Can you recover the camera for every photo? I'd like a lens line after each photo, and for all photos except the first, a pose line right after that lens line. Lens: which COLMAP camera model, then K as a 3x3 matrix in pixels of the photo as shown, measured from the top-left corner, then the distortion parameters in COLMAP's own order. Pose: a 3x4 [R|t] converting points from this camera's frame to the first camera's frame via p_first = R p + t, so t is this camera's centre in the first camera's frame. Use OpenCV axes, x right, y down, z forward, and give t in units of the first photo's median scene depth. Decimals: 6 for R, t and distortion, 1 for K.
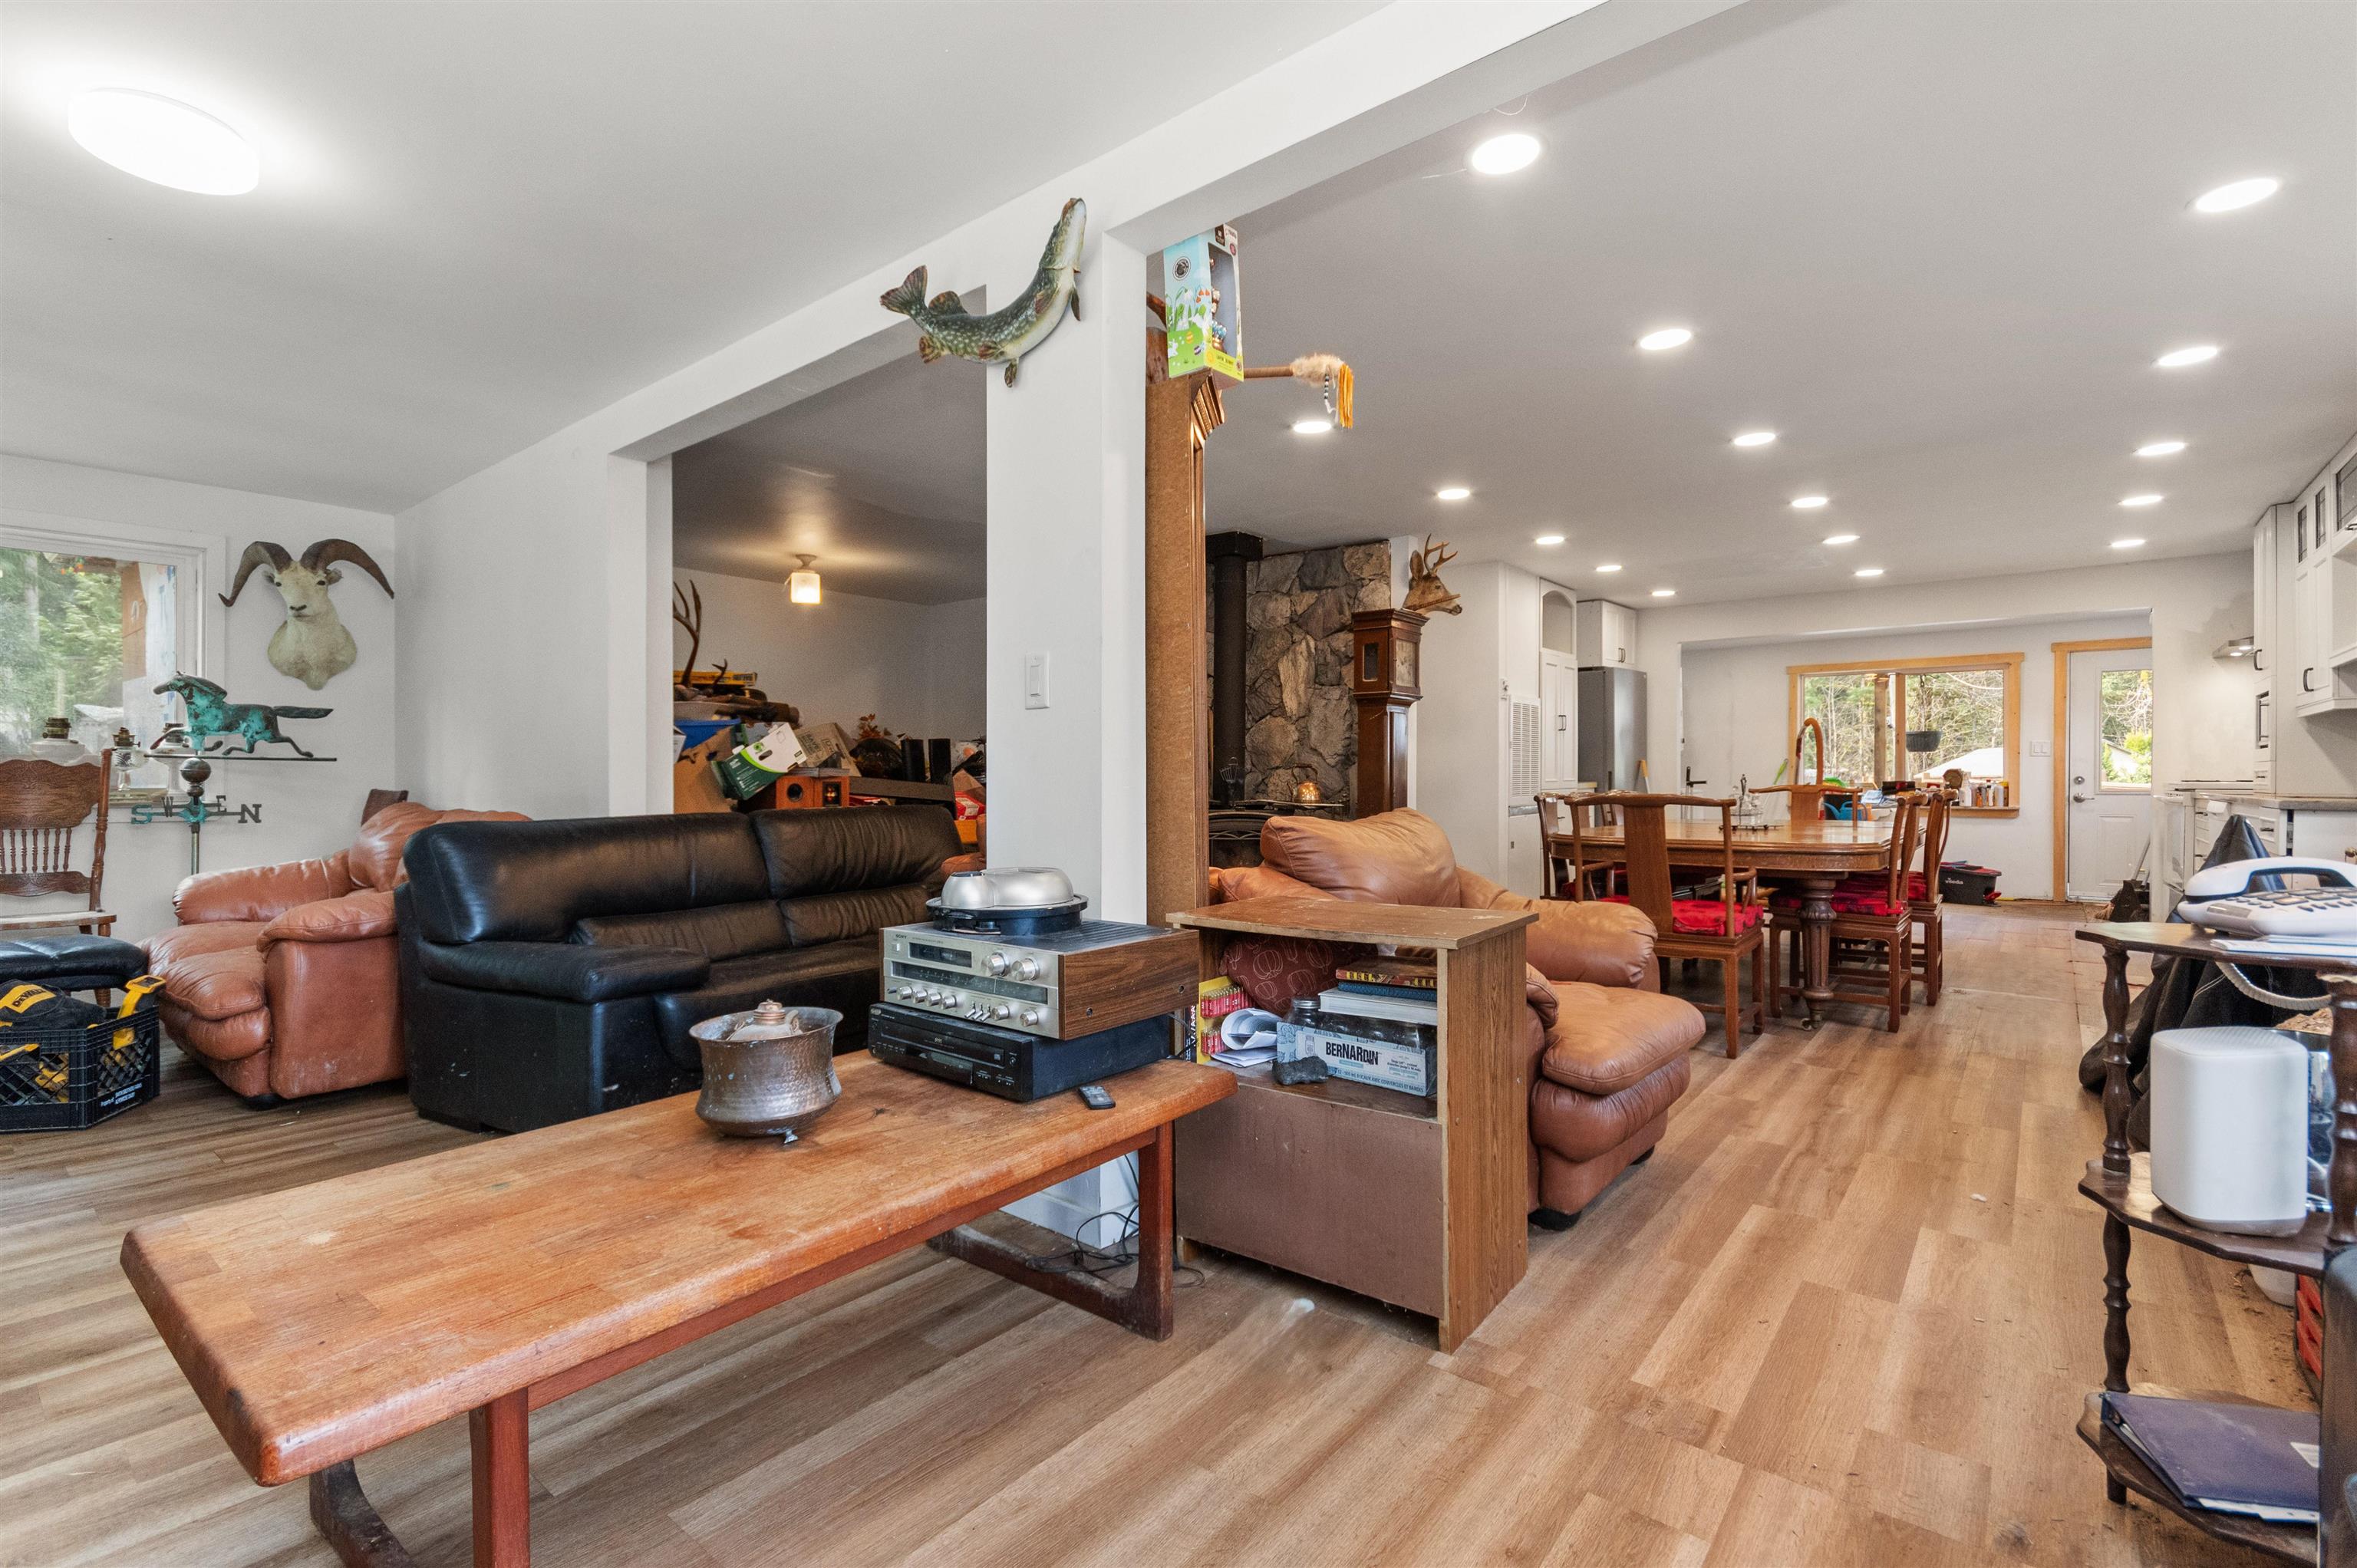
lens RADIAL K [[1074.3, 0, 1178.5], [0, 1074.3, 784.0], [0, 0, 1]] dist [-0.002486, -0.000576]
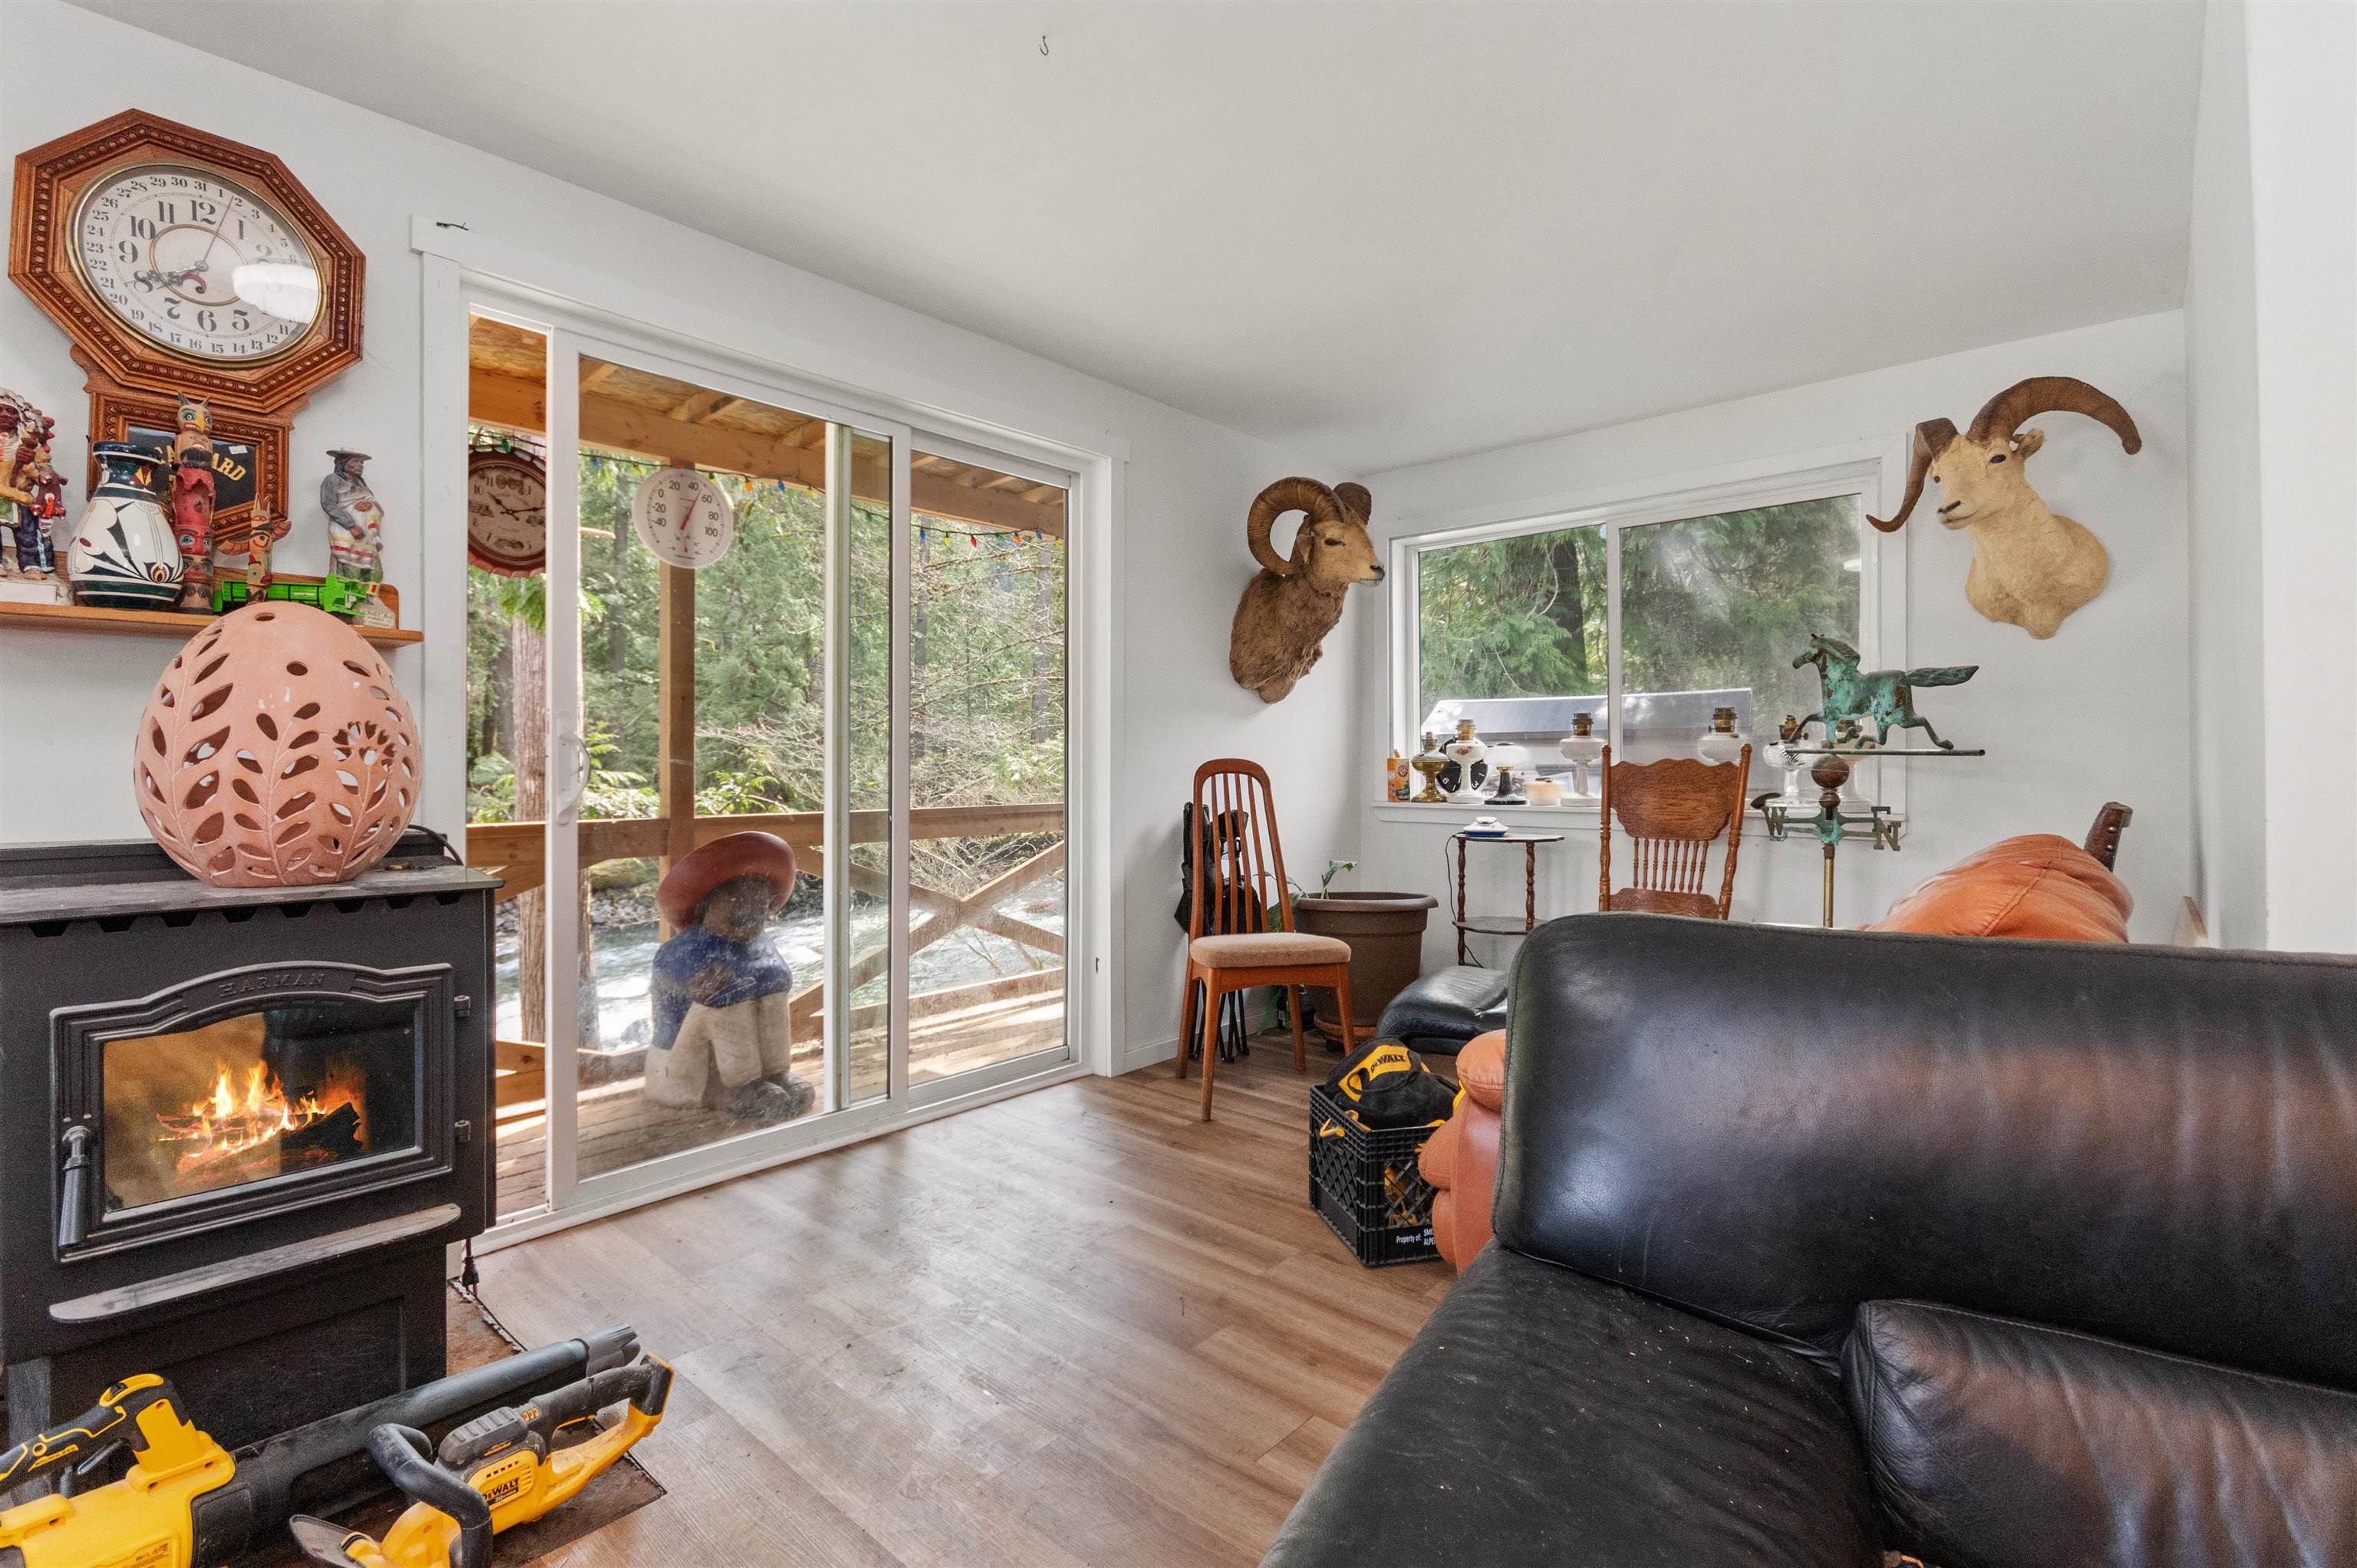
lens RADIAL K [[1057.4, 0, 1168.3], [0, 1057.4, 762.7], [0, 0, 1]] dist [0.000919, -0.009037]
pose [[-0.063052, -0.003254, -0.998005, -0.192507], [-0.003110, 0.999990, -0.003064, -0.014637], [0.998005, 0.002910, -0.063061, 0.610734]]
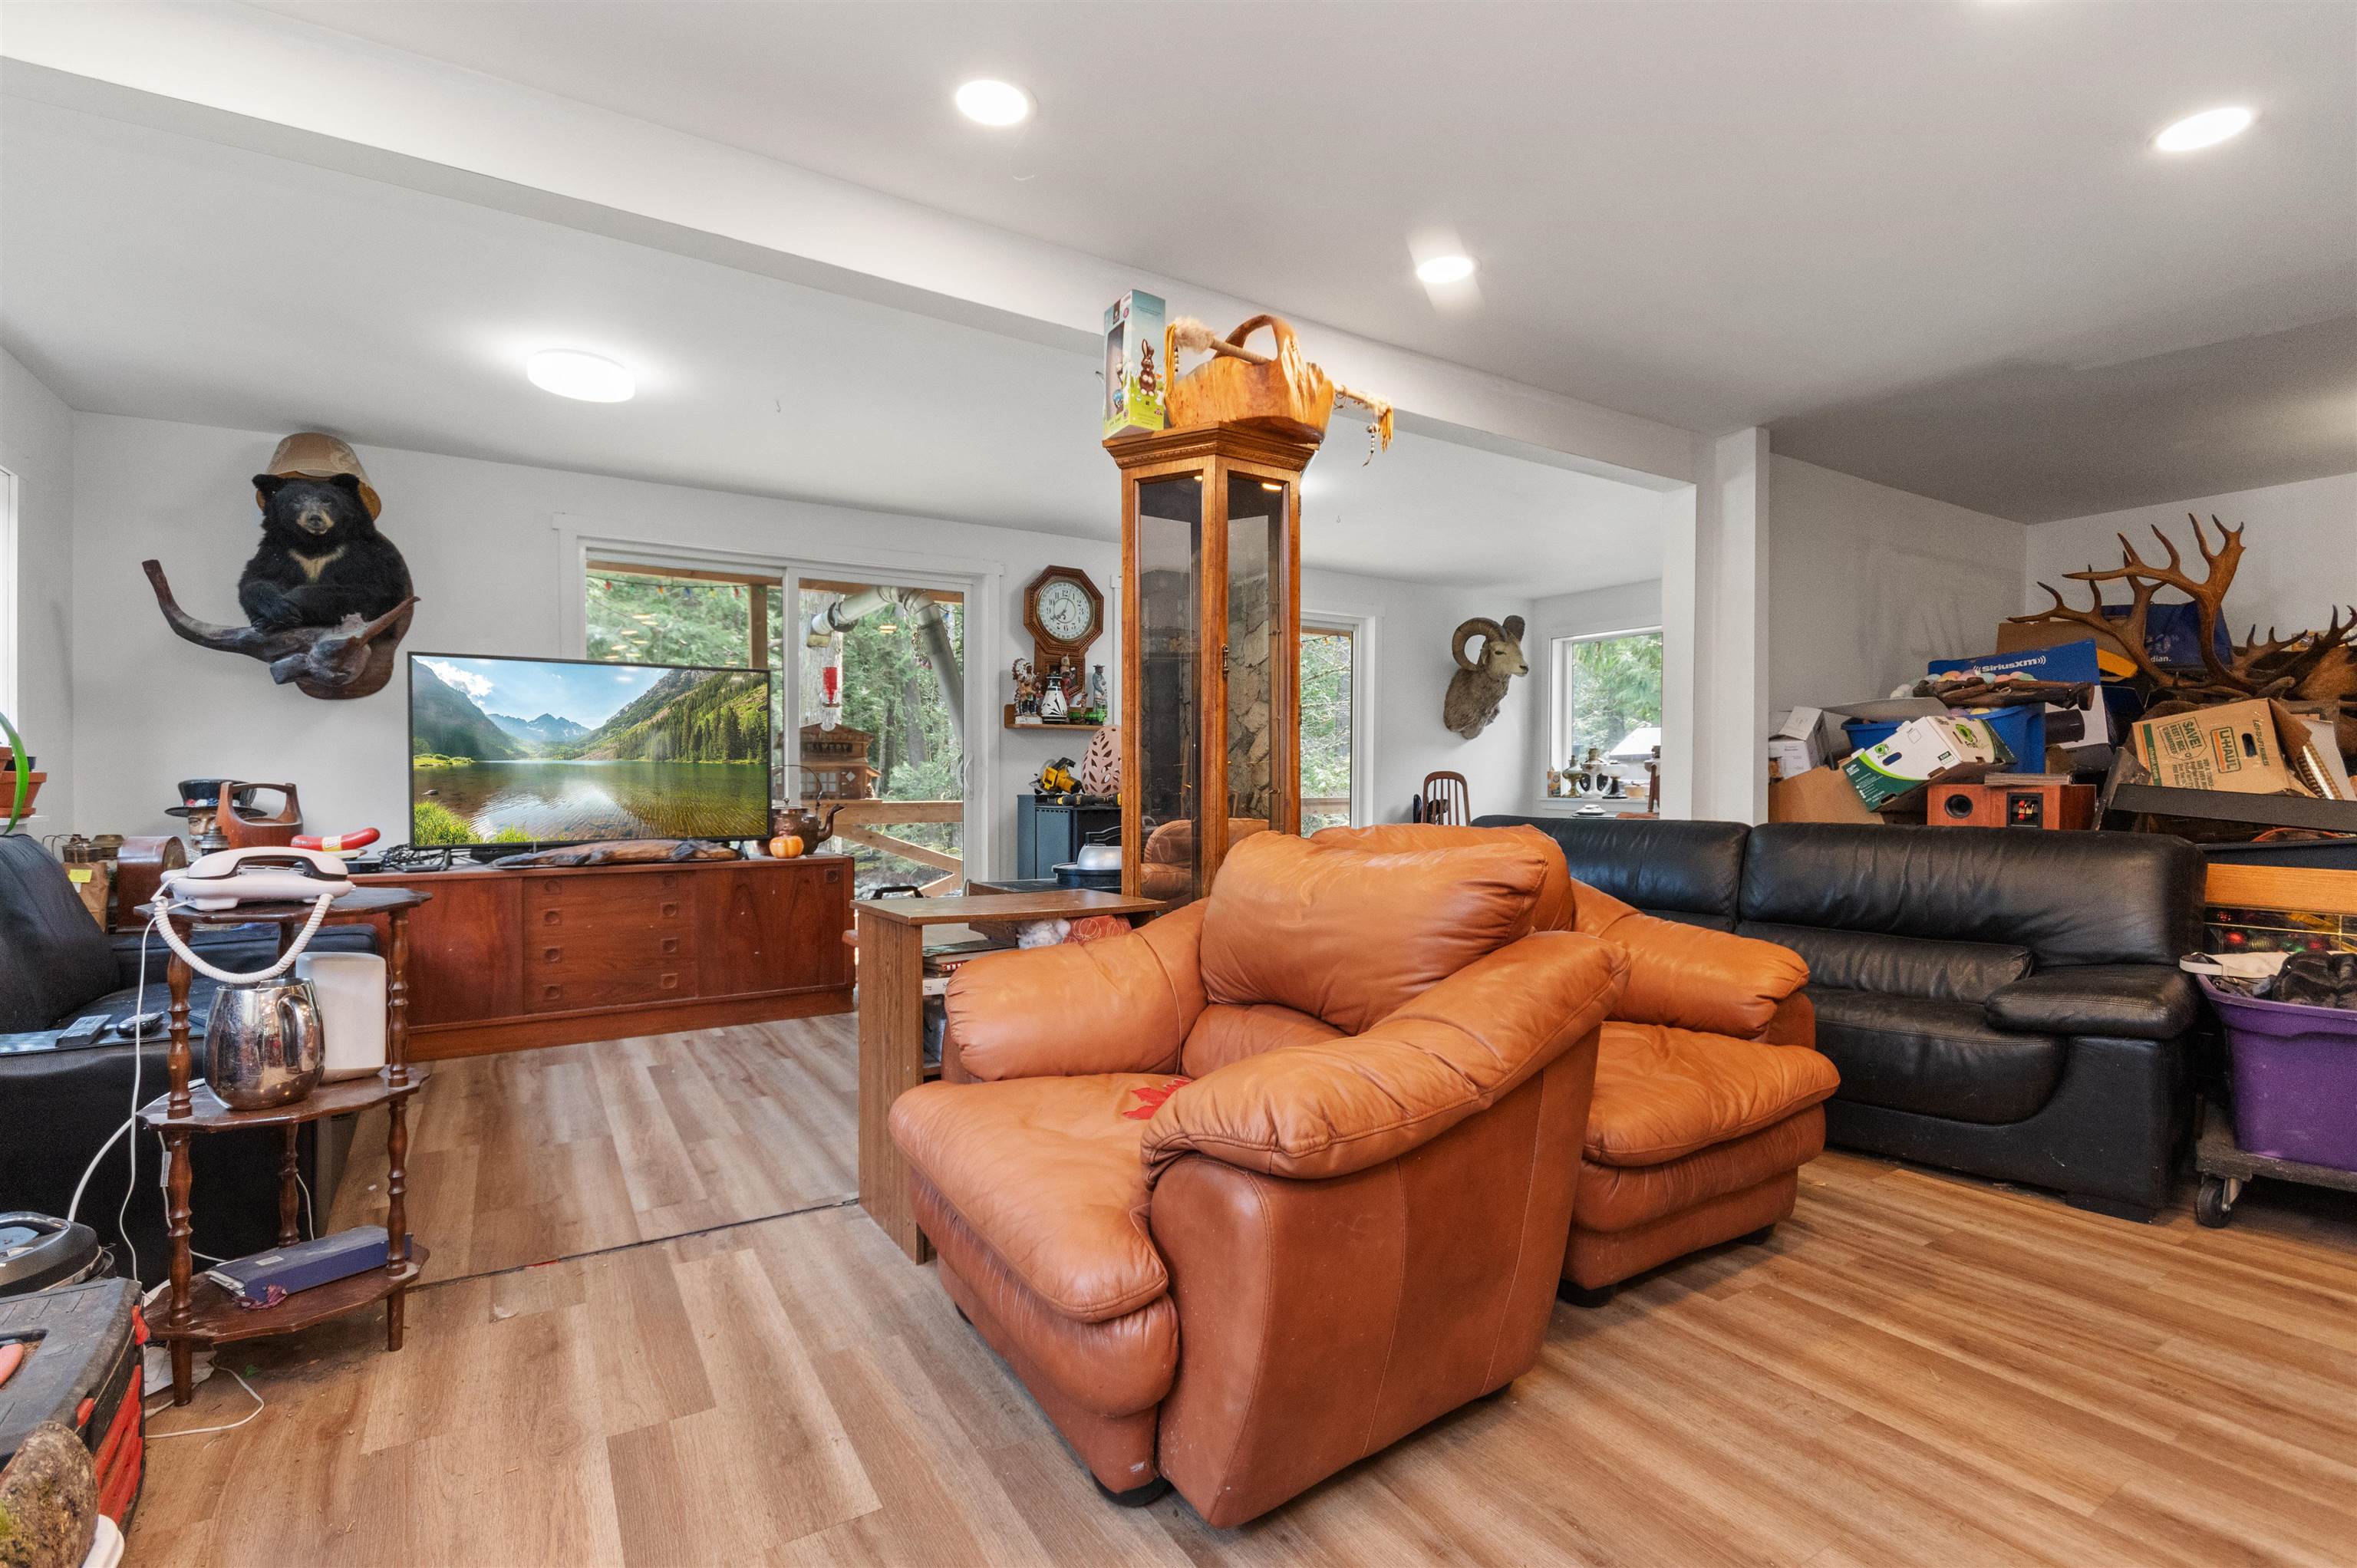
lens RADIAL K [[1074.3, 0, 1178.5], [0, 1074.3, 784.0], [0, 0, 1]] dist [-0.002486, -0.000576]
pose [[-0.329653, 0.003689, -0.944095, 0.591120], [-0.007987, 0.999946, 0.006696, -0.008821], [0.944068, 0.009748, -0.329605, 0.764421]]
